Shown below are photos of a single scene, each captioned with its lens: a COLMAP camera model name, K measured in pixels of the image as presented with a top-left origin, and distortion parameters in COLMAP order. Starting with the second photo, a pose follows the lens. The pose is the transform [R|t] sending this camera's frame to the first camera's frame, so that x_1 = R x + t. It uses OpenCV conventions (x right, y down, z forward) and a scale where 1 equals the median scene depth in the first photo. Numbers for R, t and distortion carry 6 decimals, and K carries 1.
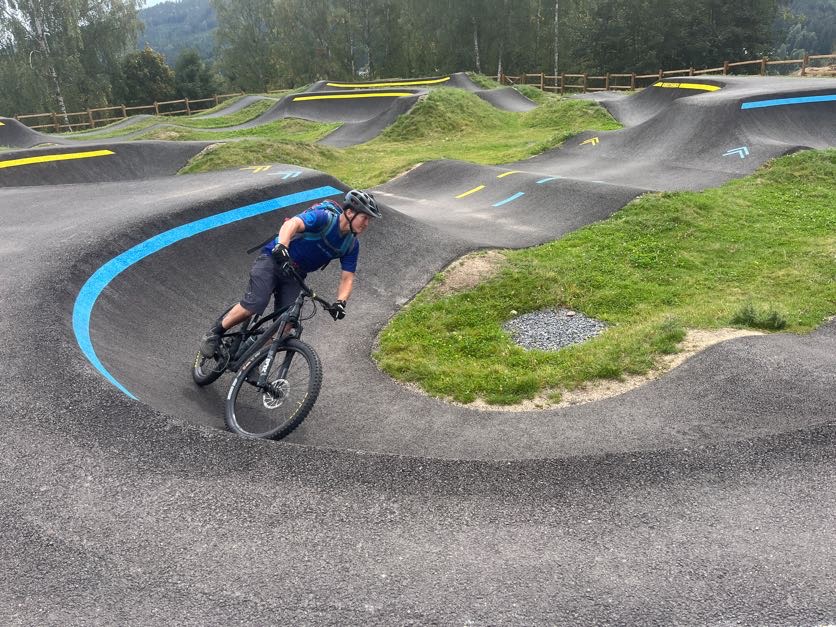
lens RADIAL K [[642.8, 0, 420.9], [0, 642.8, 321.3], [0, 0, 1]] dist [0.073106, -0.097604]
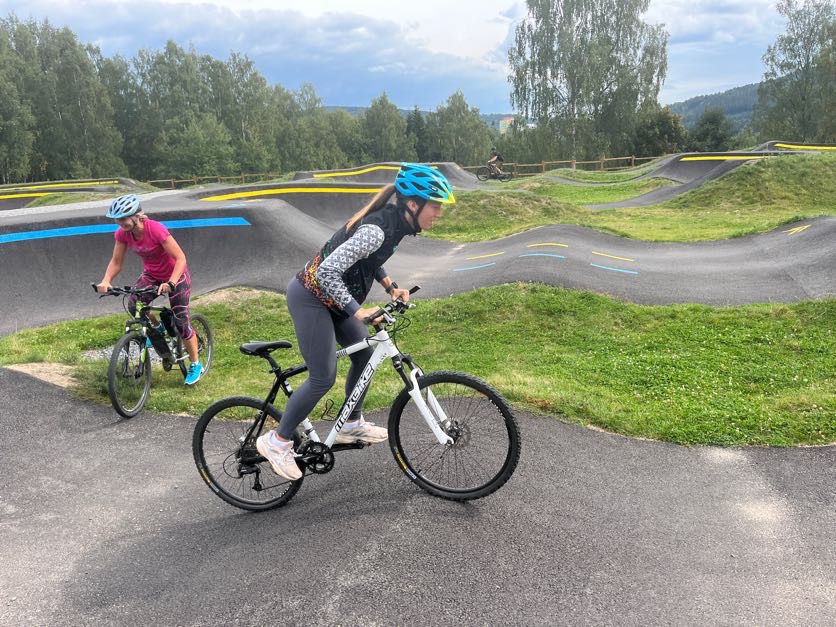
lens RADIAL K [[642.8, 0, 426.8], [0, 642.8, 319.5], [0, 0, 1]] dist [0.073106, -0.097604]
pose [[0.623486, 0.229829, -0.747291, 0.330378], [-0.290806, 0.955411, 0.051209, -0.058956], [0.725739, 0.185389, 0.662521, 0.144029]]
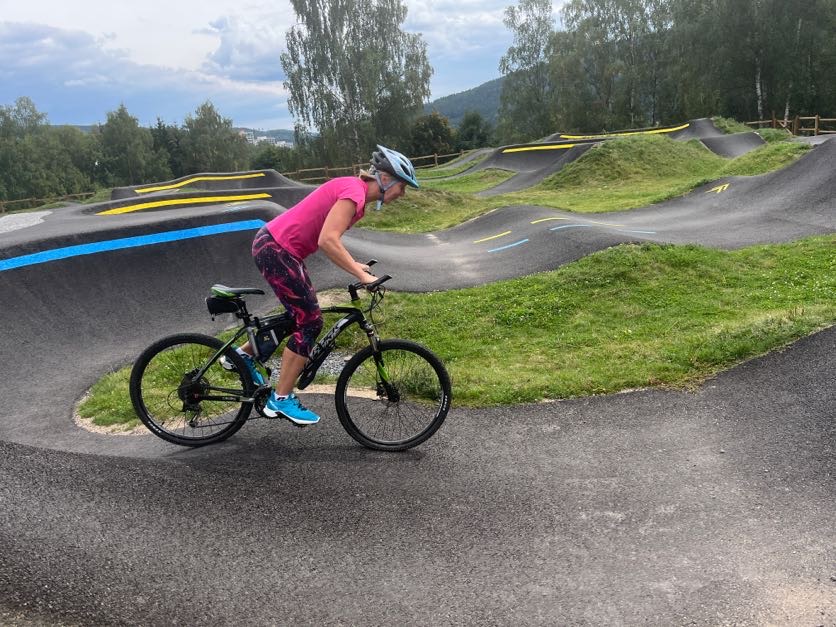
lens RADIAL K [[642.8, 0, 424.1], [0, 642.8, 317.1], [0, 0, 1]] dist [0.073106, -0.097604]
pose [[0.881639, 0.097539, -0.461735, 0.193433], [-0.136561, 0.989278, -0.051772, -0.008788], [0.451735, 0.108700, 0.885506, 0.054044]]
